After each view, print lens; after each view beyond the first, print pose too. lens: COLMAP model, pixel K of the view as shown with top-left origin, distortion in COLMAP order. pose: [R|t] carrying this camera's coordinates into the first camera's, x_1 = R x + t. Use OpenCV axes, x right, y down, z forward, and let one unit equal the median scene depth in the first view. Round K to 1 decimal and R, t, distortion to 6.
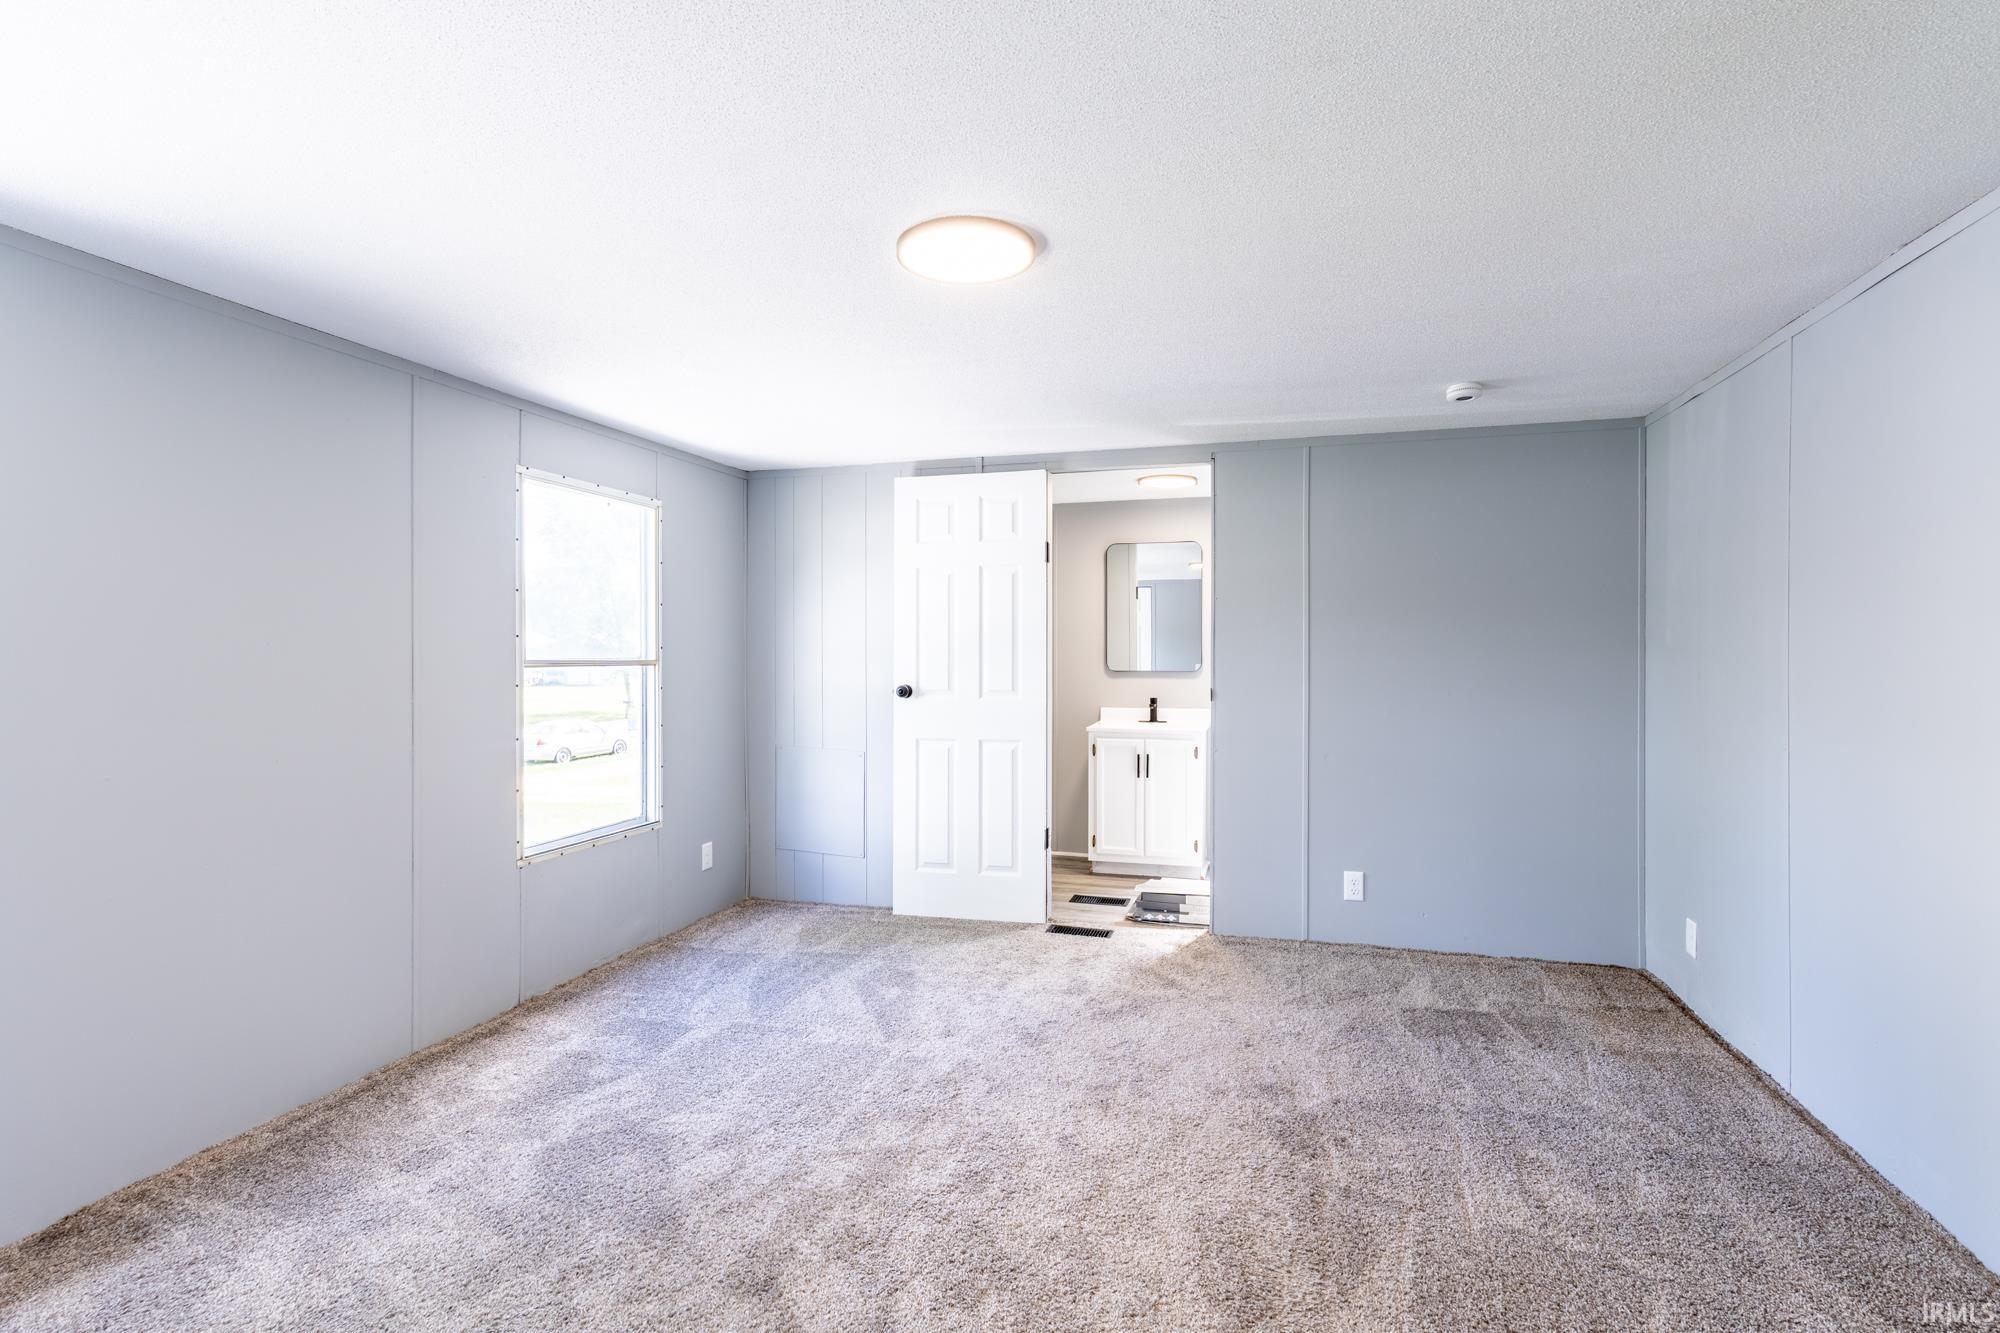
lens RADIAL K [[970.8, 0, 1001.8], [0, 970.8, 657.0], [0, 0, 1]] dist [-0.000627, 0.000346]
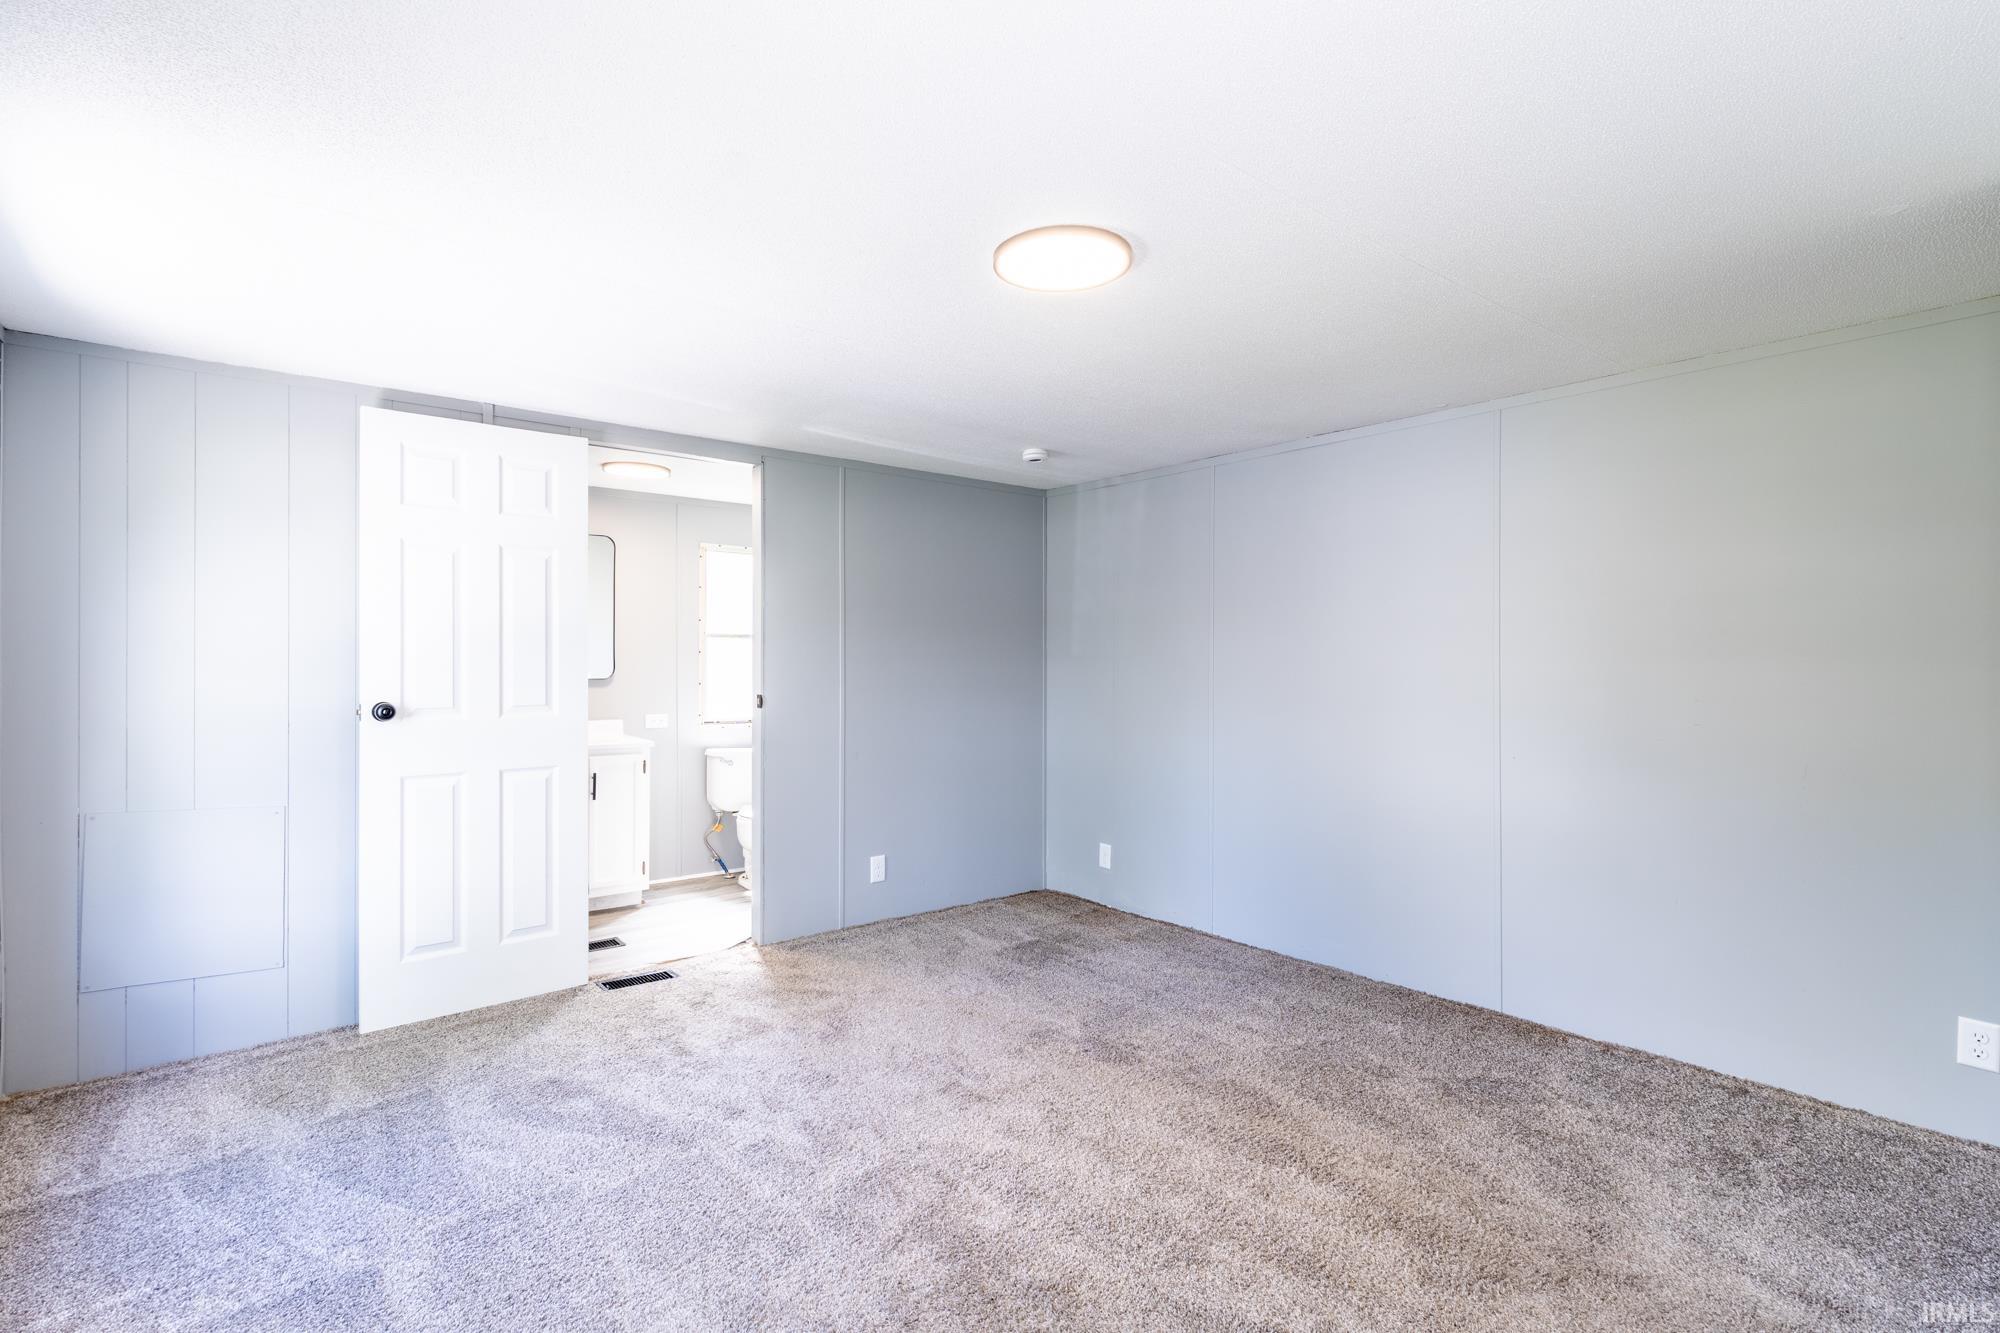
lens RADIAL K [[954.3, 0, 1000.3], [0, 954.3, 658.1], [0, 0, 1]] dist [-0.001424, 0.001082]
pose [[0.562587, 0.006557, 0.826712, -0.511135], [0.001208, 0.999961, -0.008753, 0.003807], [-0.826737, 0.005923, 0.562557, 0.290220]]
